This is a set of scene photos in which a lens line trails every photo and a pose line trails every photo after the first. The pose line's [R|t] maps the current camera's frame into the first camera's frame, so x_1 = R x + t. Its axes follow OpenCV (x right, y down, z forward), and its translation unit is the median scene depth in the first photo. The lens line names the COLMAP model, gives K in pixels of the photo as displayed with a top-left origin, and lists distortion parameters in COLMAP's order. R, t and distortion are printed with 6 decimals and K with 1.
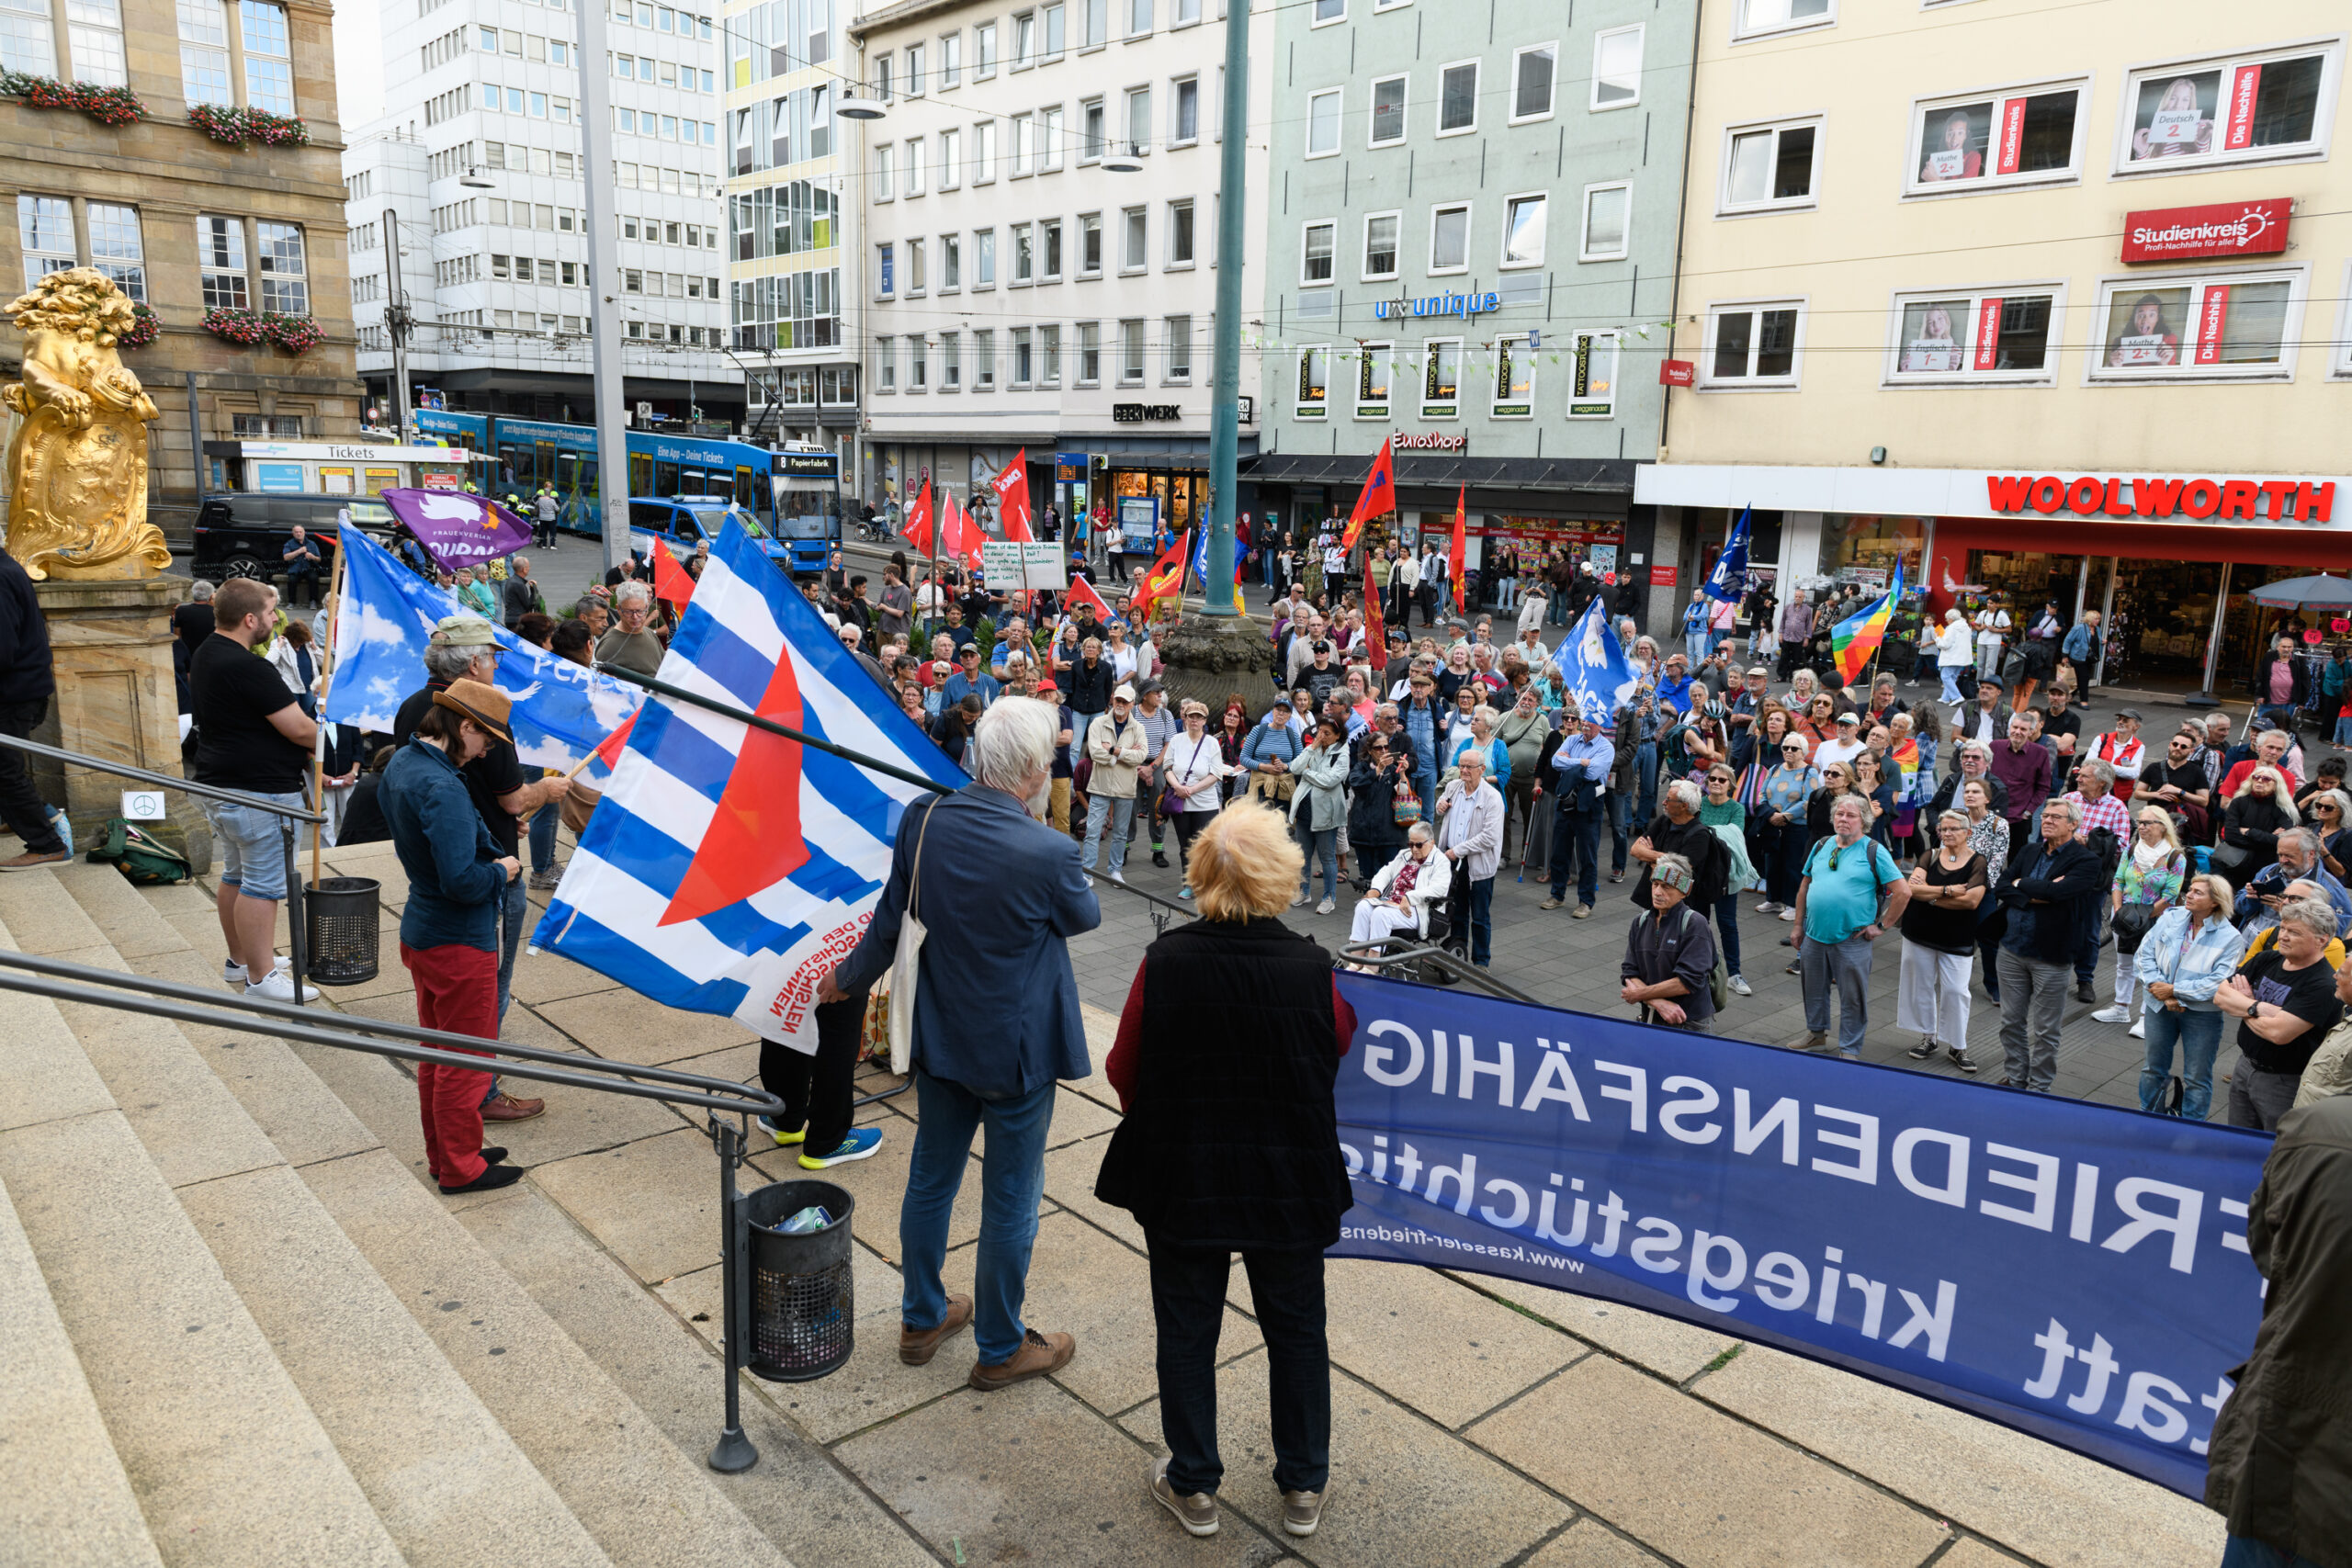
lens RADIAL K [[1611.6, 0, 1163.3], [0, 1611.6, 788.9], [0, 0, 1]] dist [0.028748, -0.007067]
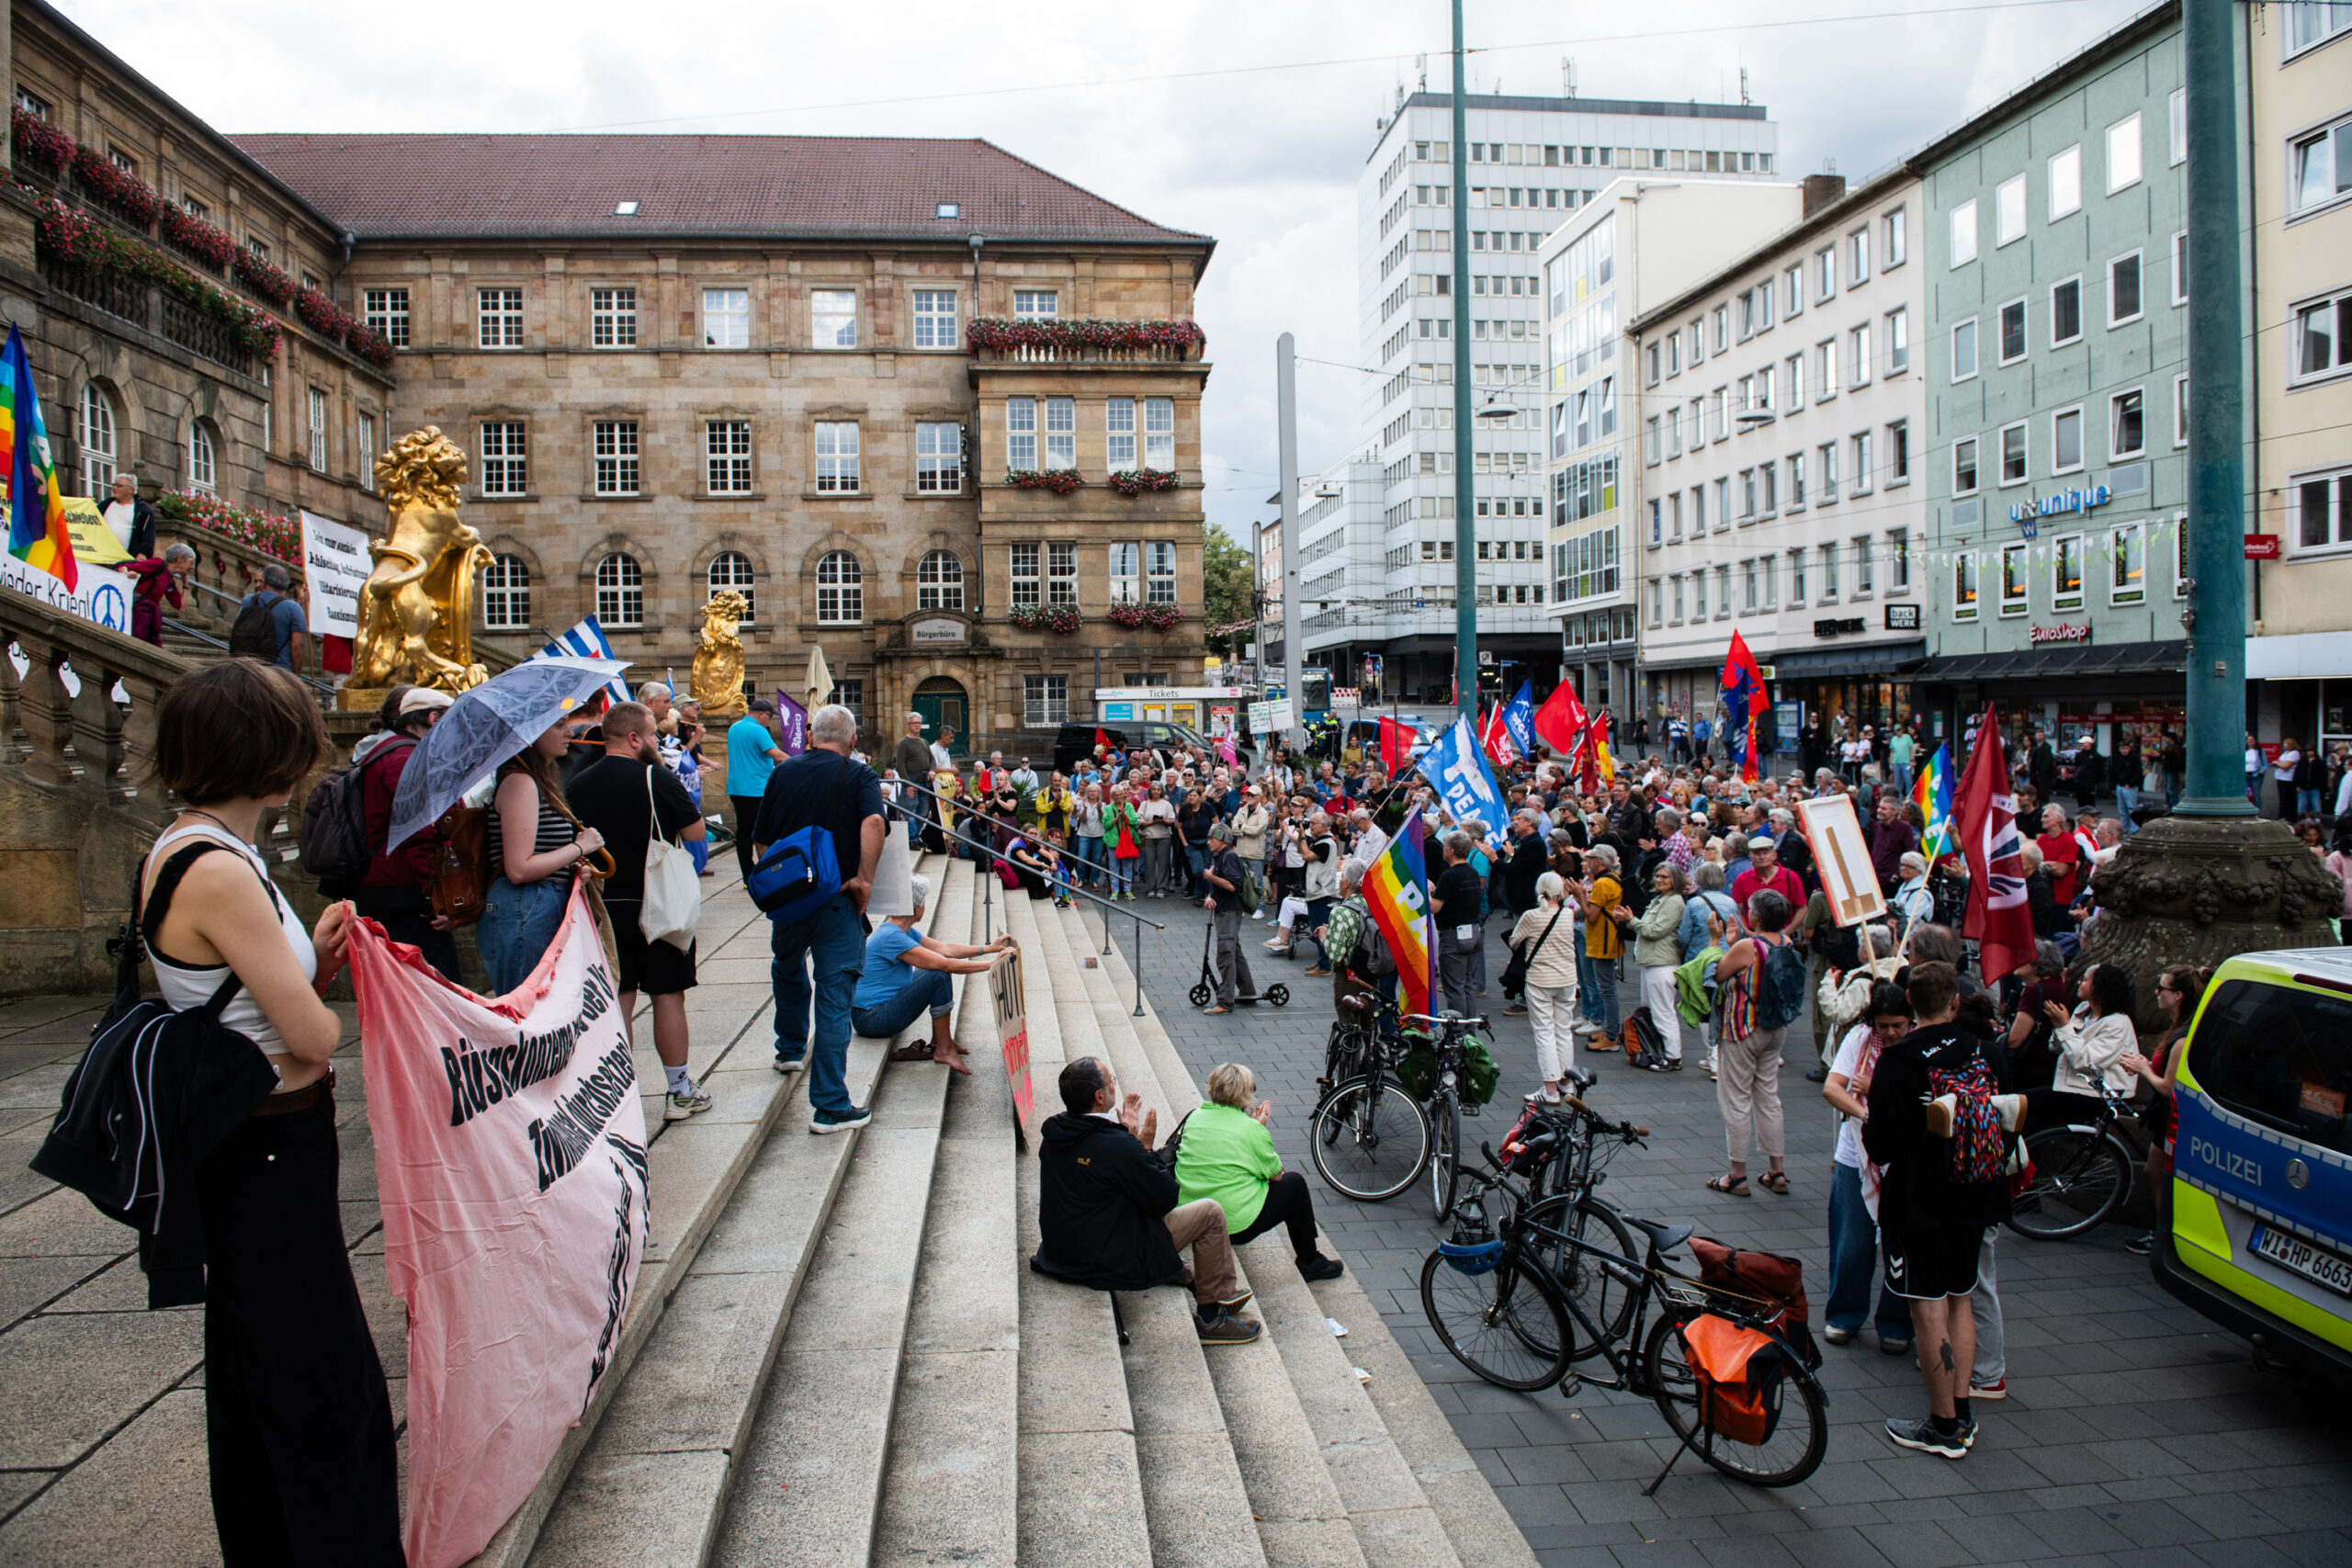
lens RADIAL K [[1611.6, 0, 1182.6], [0, 1611.6, 776.2], [0, 0, 1]] dist [0.028748, -0.007067]
pose [[0.826775, -0.018036, -0.562244, 0.259311], [-0.072544, 0.987722, -0.138360, 0.049649], [0.557836, 0.155180, 0.815315, -0.112220]]
